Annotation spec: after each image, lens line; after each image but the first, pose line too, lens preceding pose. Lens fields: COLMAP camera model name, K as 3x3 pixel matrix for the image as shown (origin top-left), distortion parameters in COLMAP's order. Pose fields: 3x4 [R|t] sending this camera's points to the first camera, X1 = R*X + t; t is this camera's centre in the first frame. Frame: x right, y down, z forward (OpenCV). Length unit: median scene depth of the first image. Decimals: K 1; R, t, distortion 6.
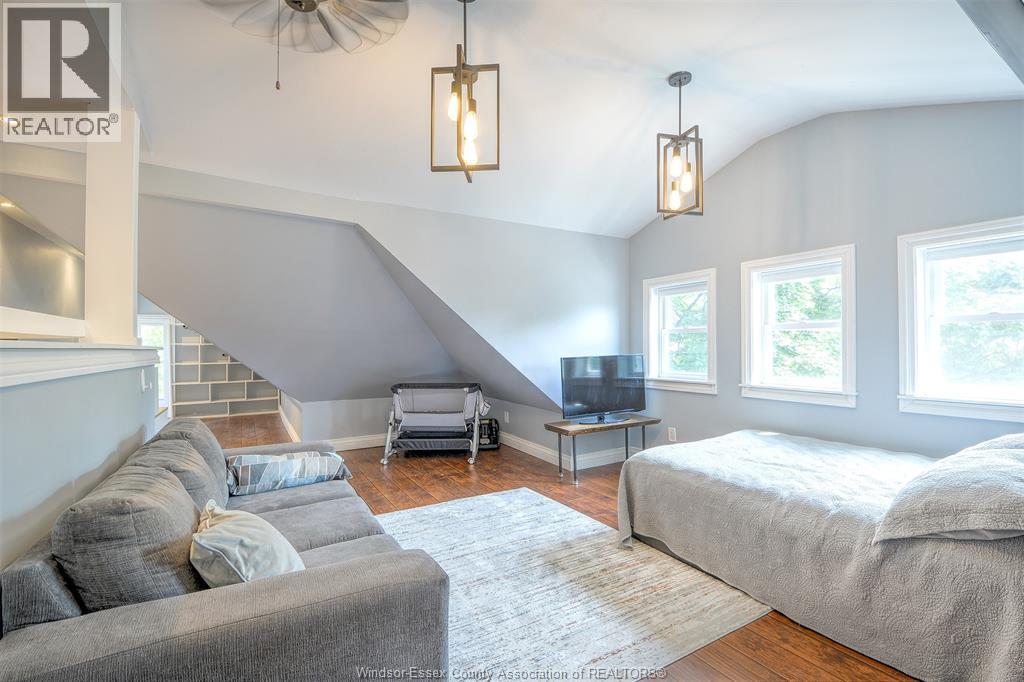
lens RADIAL K [[454.1, 0, 518.5], [0, 454.1, 343.7], [0, 0, 1]] dist [-0.010747, -0.005293]
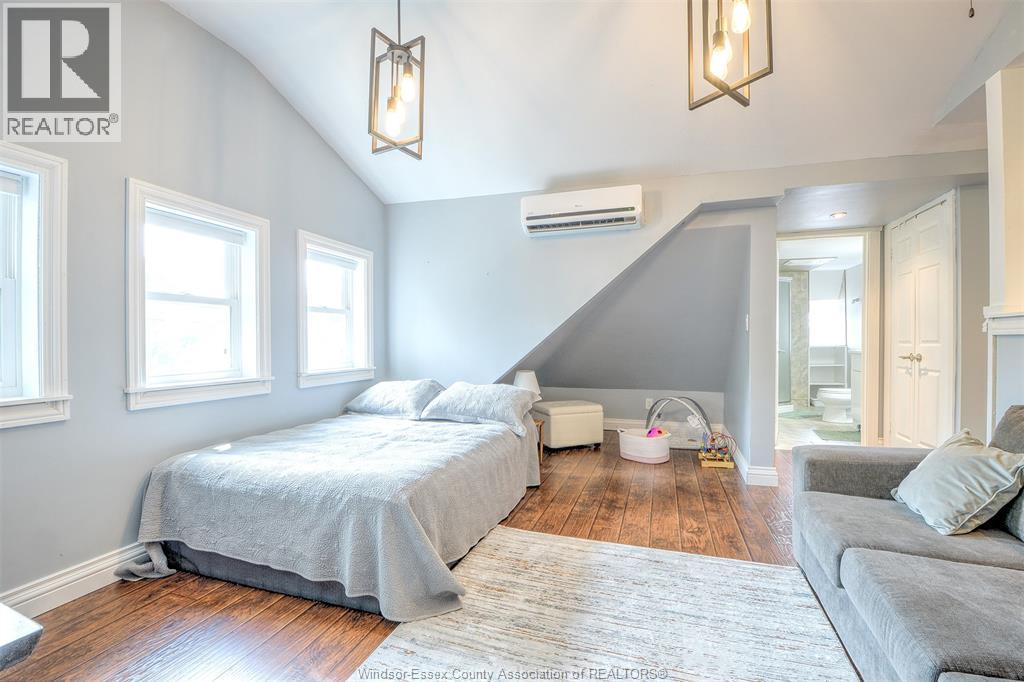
lens RADIAL K [[454.1, 0, 521.4], [0, 454.1, 345.2], [0, 0, 1]] dist [-0.010747, -0.005293]
pose [[-0.661802, -0.000550, 0.749679, -0.326447], [0.001971, 0.999995, 0.002473, 0.040744], [-0.749676, 0.003114, -0.661797, 1.239404]]
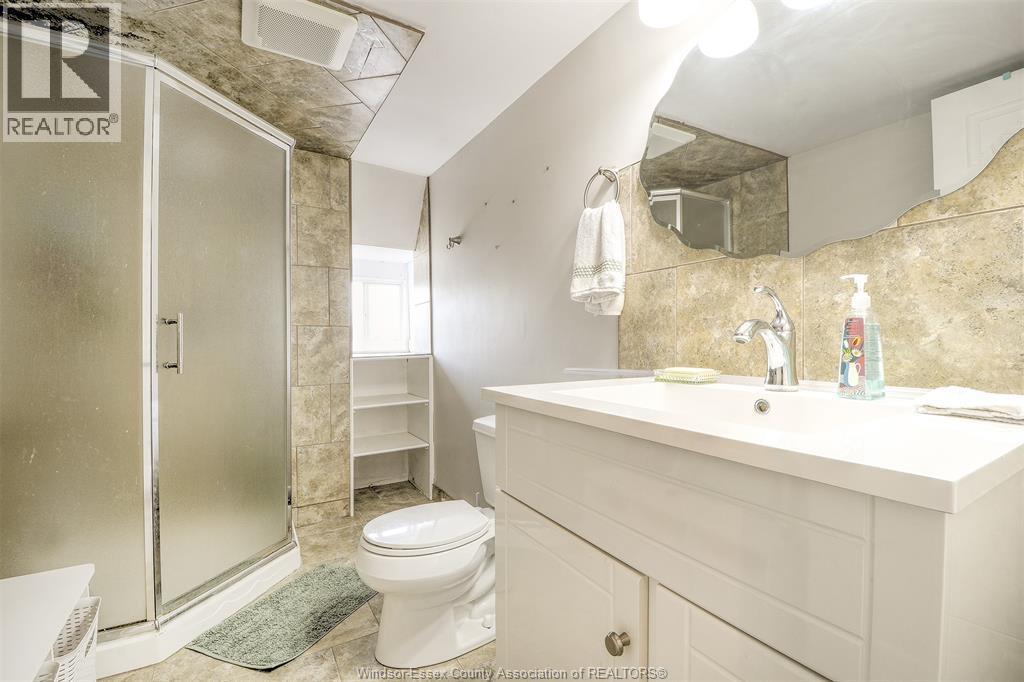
lens RADIAL K [[454.1, 0, 513.6], [0, 454.1, 341.5], [0, 0, 1]] dist [-0.010747, -0.005293]
pose [[-0.999865, 0.006066, -0.015266, -0.180832], [0.006075, 0.999981, -0.000507, 0.036347], [0.015263, -0.000600, -0.999883, 0.682238]]
